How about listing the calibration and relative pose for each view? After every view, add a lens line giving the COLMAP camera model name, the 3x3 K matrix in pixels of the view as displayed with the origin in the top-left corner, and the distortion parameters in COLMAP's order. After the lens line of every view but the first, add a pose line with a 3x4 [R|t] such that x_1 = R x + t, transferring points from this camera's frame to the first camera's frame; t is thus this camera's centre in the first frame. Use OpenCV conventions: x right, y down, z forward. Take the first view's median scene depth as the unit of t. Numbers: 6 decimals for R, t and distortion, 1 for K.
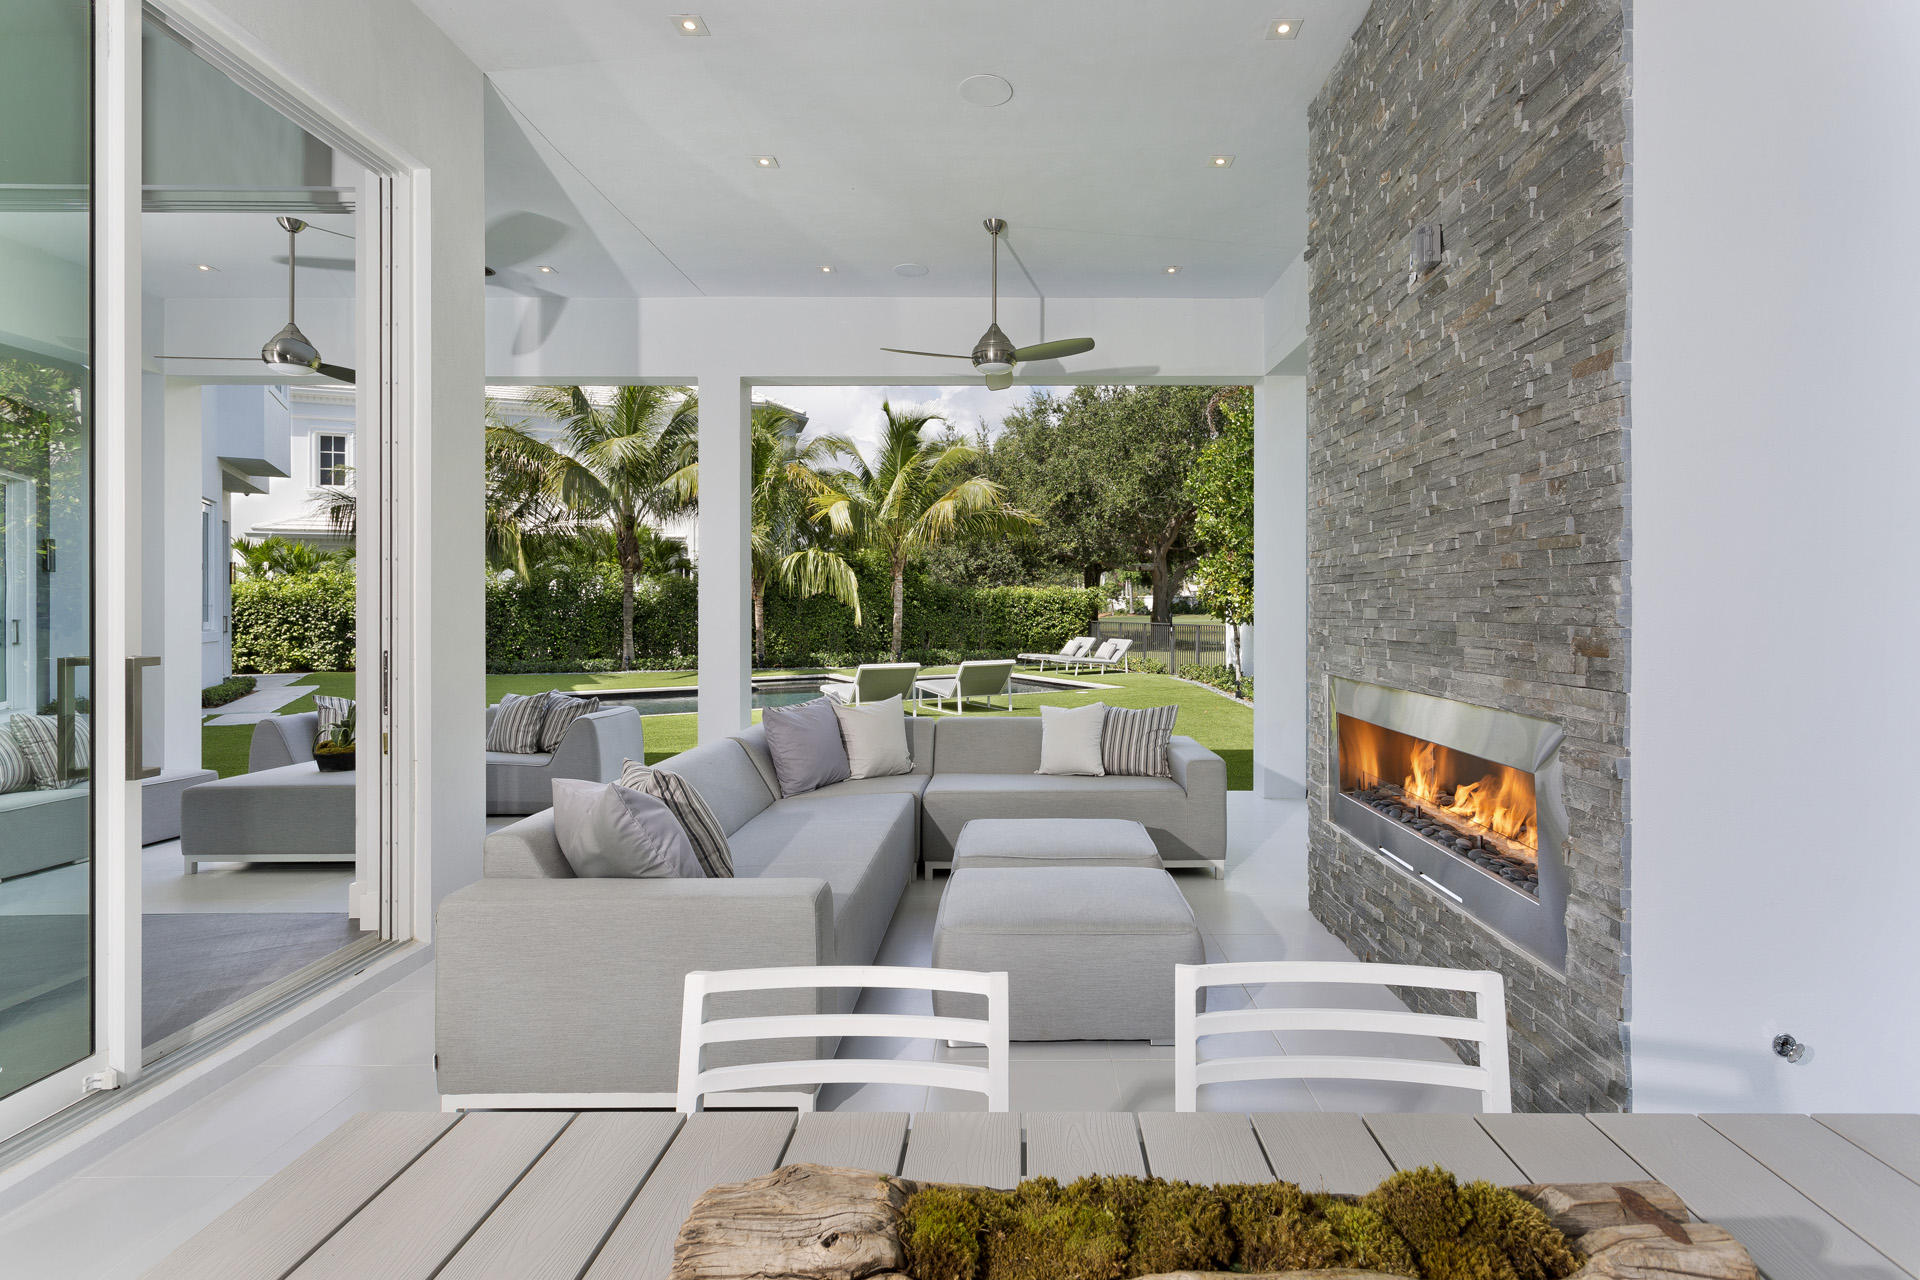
lens RADIAL K [[931.8, 0, 1103.3], [0, 931.8, 607.5], [0, 0, 1]] dist [-0.002112, -0.000464]
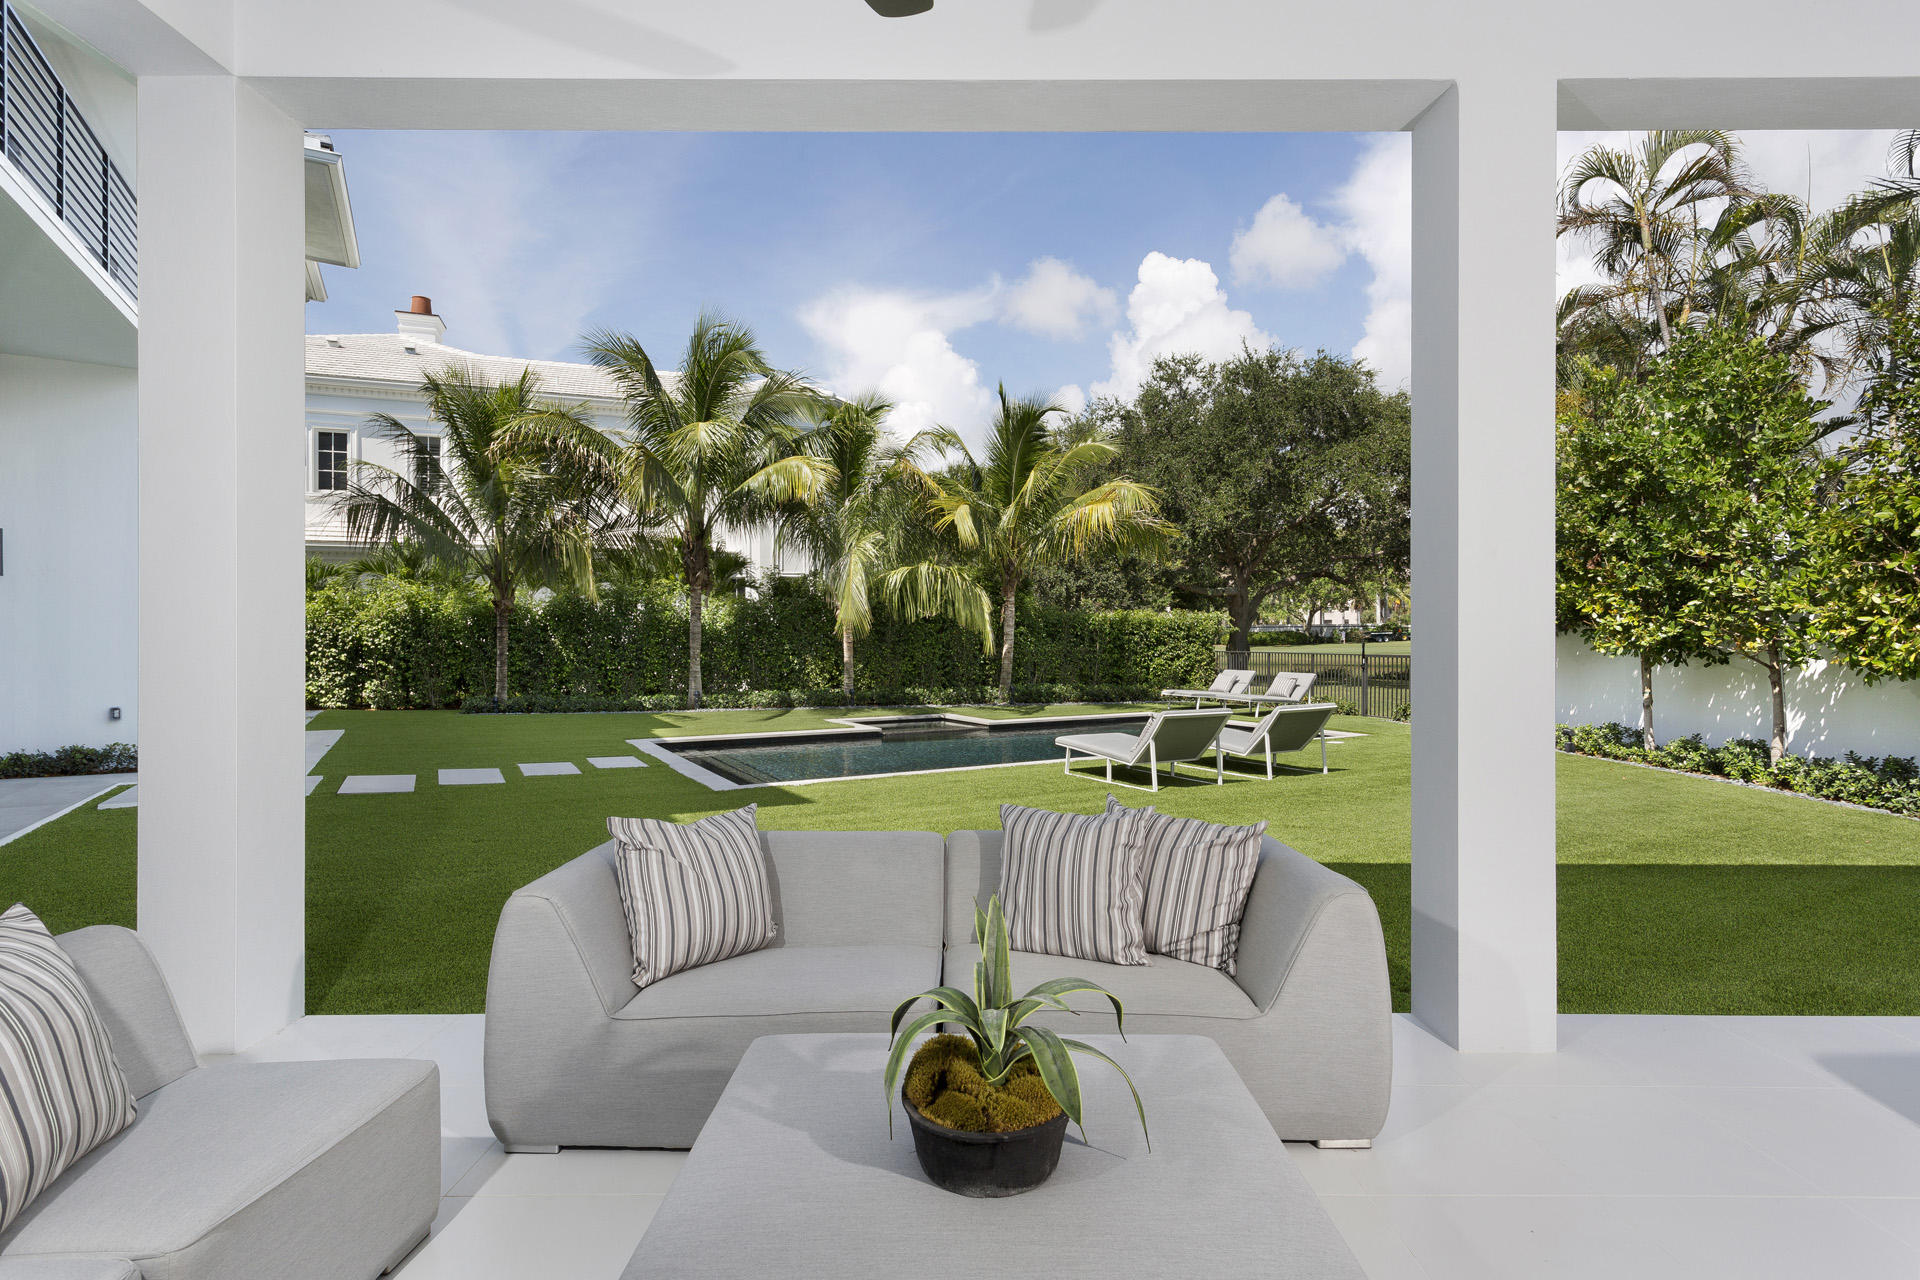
lens RADIAL K [[880.2, 0, 1013.7], [0, 880.2, 648.6], [0, 0, 1]] dist [-0.000004, 0.000011]
pose [[0.999994, 0.003015, 0.001425, -0.230052], [-0.003029, 0.999943, 0.010193, 0.005121], [-0.001394, -0.010197, 0.999947, 0.212622]]
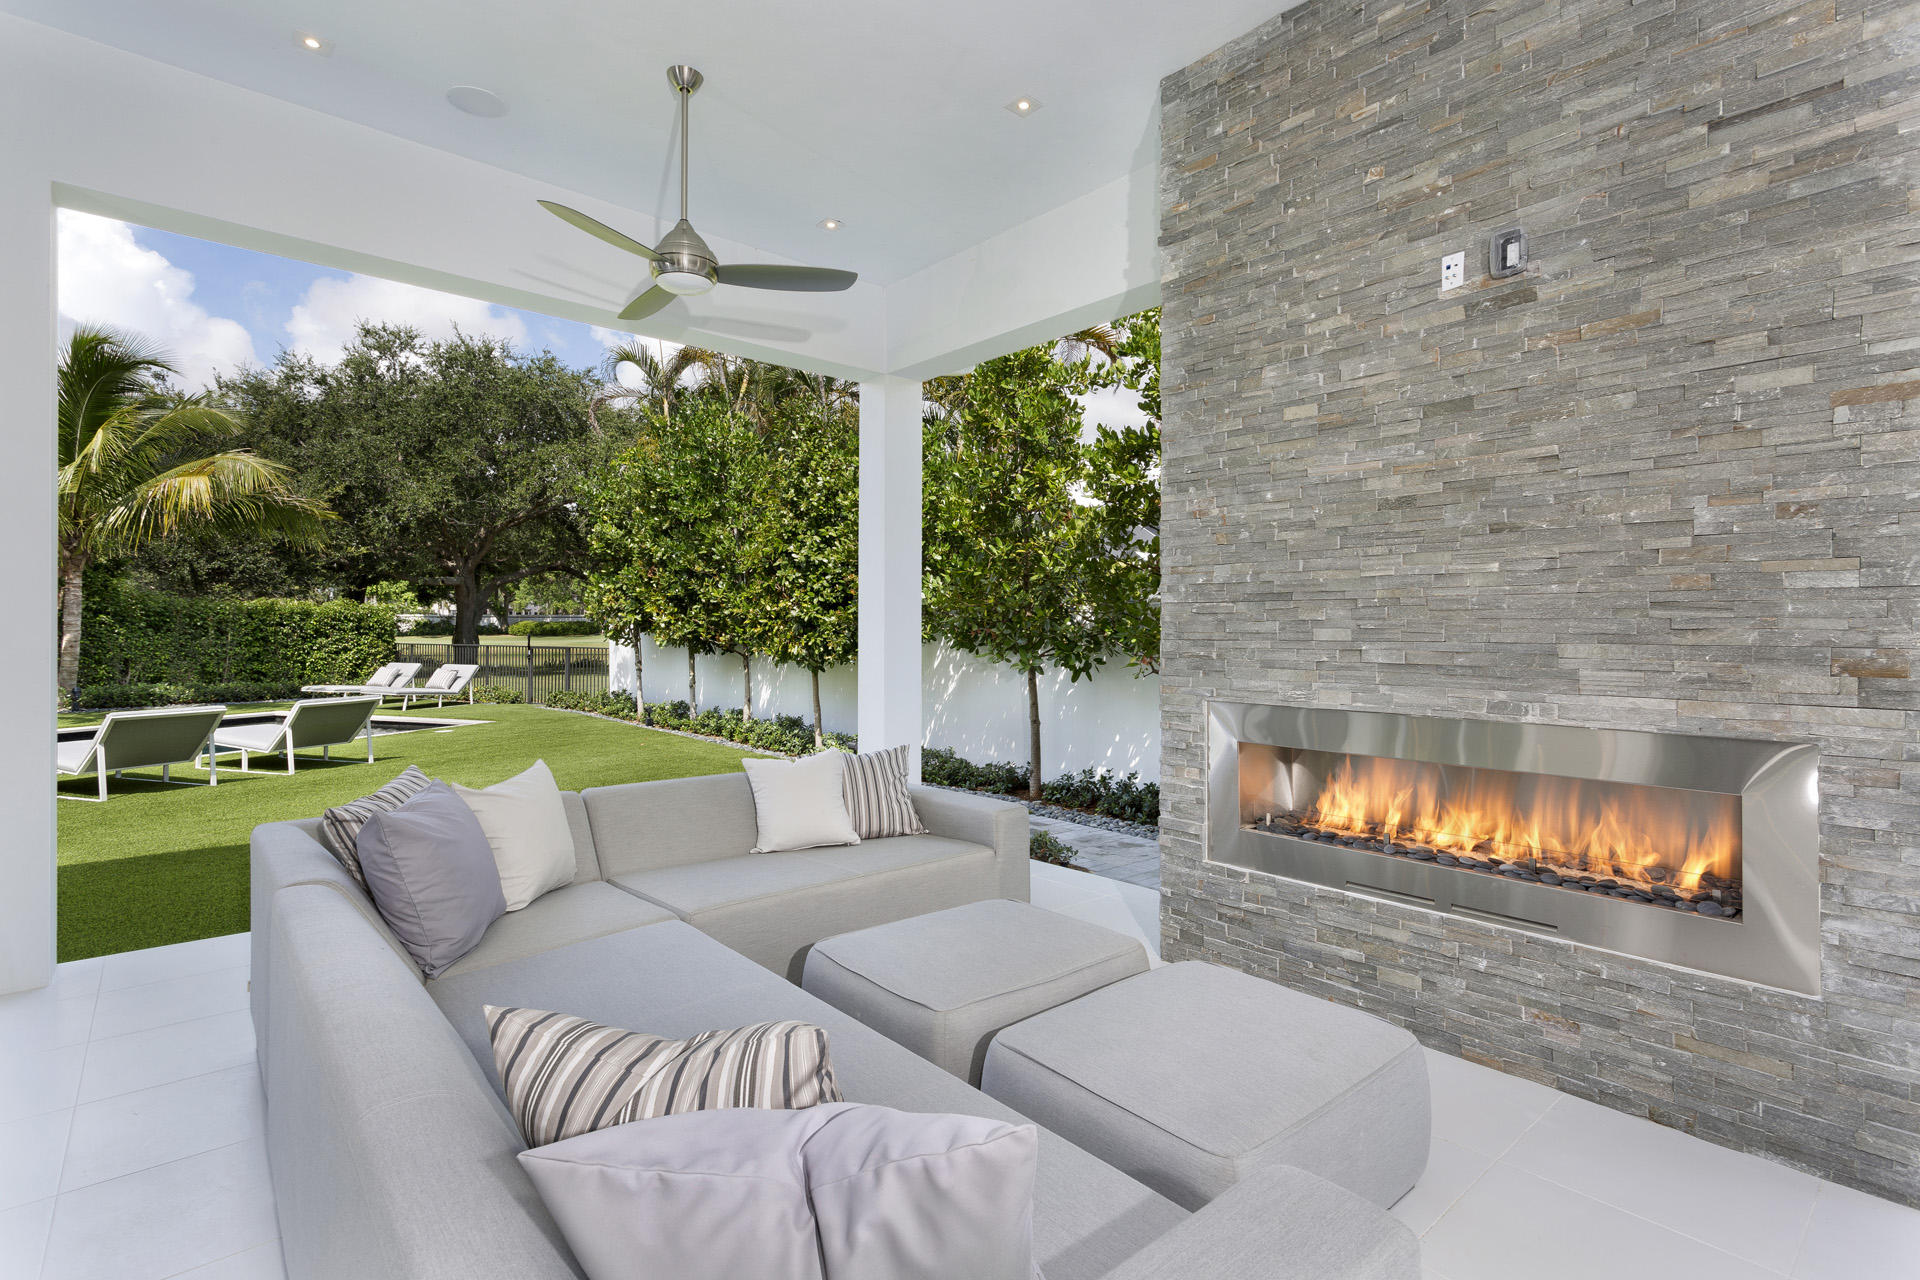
lens RADIAL K [[851.3, 0, 968.5], [0, 851.3, 632.4], [0, 0, 1]] dist [-0.000611, -0.000057]
pose [[0.780821, 0.004400, 0.624739, -0.102709], [-0.006533, 0.999978, 0.001122, 0.001027], [-0.624720, -0.004957, 0.780833, 0.108184]]
